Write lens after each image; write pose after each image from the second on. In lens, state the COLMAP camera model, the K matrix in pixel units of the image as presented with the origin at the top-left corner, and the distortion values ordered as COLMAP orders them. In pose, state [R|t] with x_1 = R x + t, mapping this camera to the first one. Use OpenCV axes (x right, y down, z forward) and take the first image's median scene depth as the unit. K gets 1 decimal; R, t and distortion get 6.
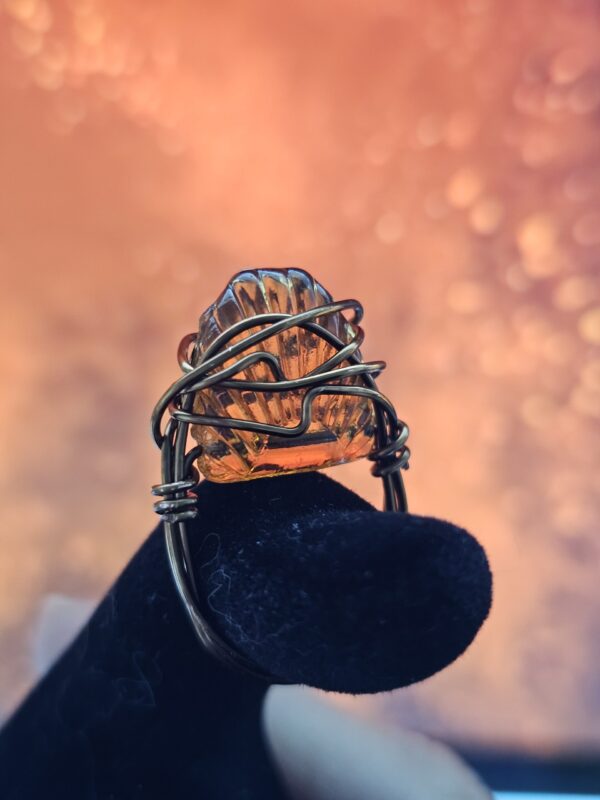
lens RADIAL K [[534.4, 0, 299.6], [0, 534.4, 394.9], [0, 0, 1]] dist [0.004315, -0.001654]
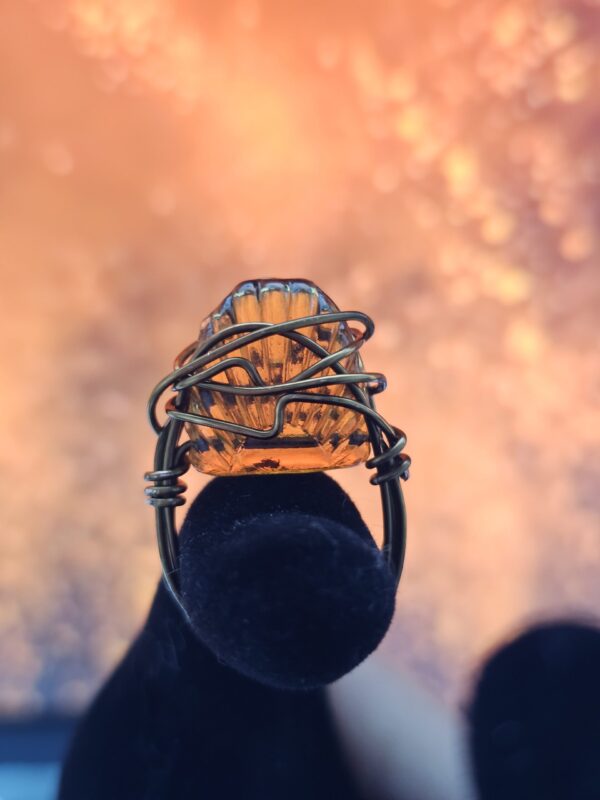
lens RADIAL K [[534.4, 0, 299.8], [0, 534.4, 405.2], [0, 0, 1]] dist [0.004315, -0.001654]
pose [[0.978756, 0.072712, -0.191701, 0.245476], [-0.068103, 0.997211, 0.030531, -0.026146], [0.193386, -0.016827, 0.980978, -0.038558]]
